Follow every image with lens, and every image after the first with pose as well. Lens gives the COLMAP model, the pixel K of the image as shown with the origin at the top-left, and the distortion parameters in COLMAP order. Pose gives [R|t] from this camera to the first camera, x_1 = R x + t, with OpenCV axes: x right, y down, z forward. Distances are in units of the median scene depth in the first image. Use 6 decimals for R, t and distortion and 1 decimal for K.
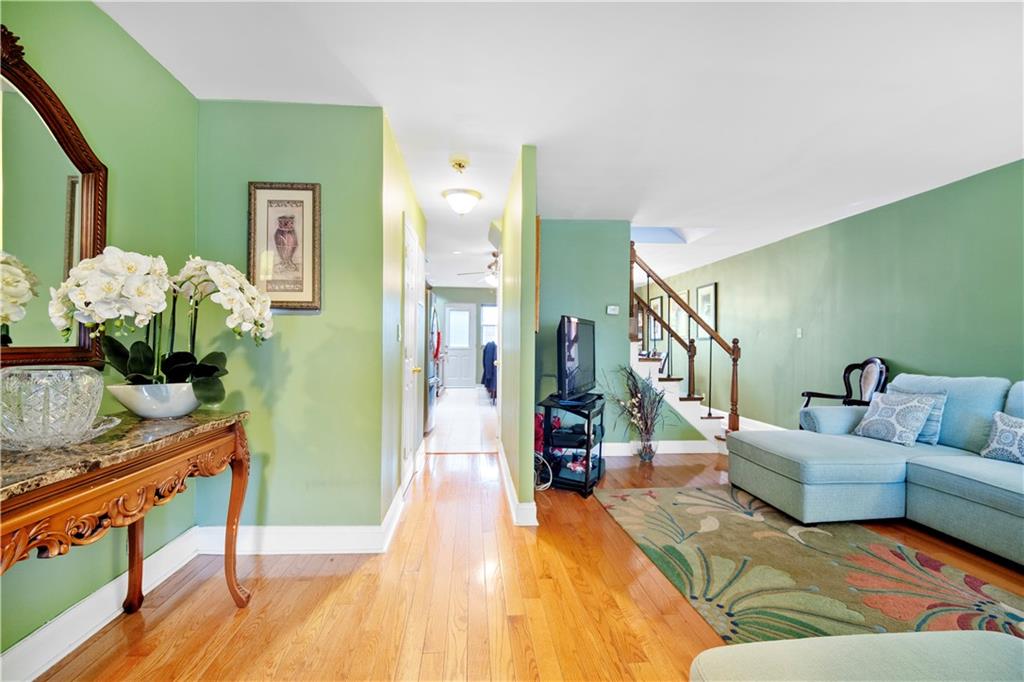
lens RADIAL K [[431.4, 0, 512.0], [0, 431.4, 341.0], [0, 0, 1]] dist [-0.014586, -0.000402]
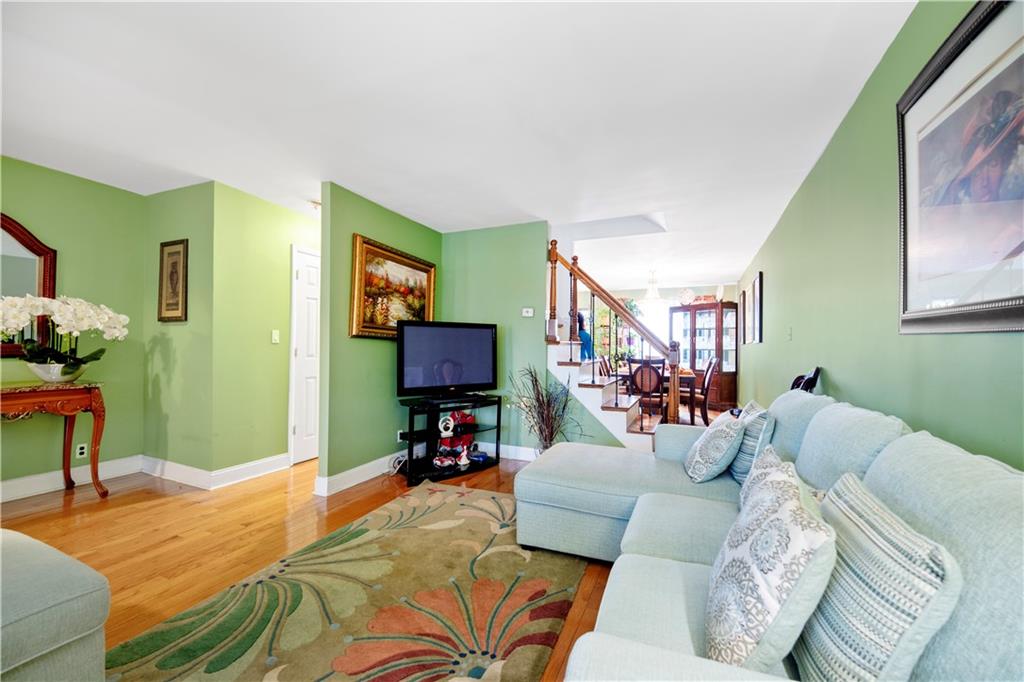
lens RADIAL K [[431.4, 0, 512.0], [0, 431.4, 341.0], [0, 0, 1]] dist [-0.014586, -0.000402]
pose [[0.880883, -0.003639, -0.473319, 1.283597], [-0.002352, 0.999924, -0.012064, 0.011154], [0.473327, 0.011740, 0.880808, 0.220239]]
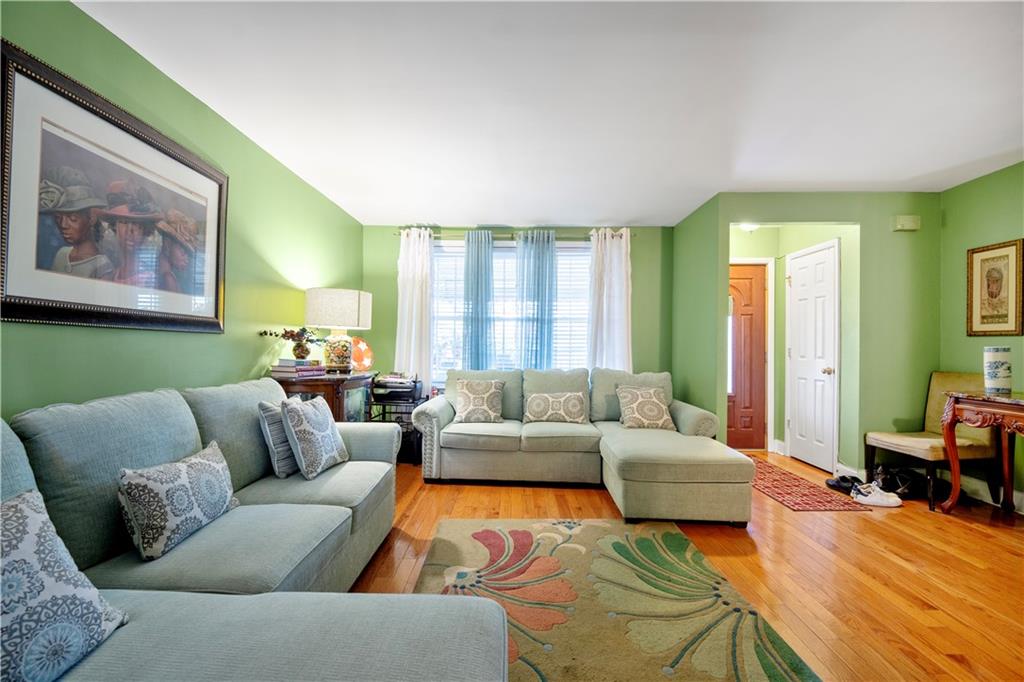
lens RADIAL K [[431.4, 0, 512.0], [0, 431.4, 341.0], [0, 0, 1]] dist [-0.014586, -0.000402]
pose [[-0.994321, -0.017632, 0.104950, 0.731162], [-0.018610, 0.999792, -0.008347, 0.009353], [-0.104781, -0.010253, -0.994442, 1.686959]]
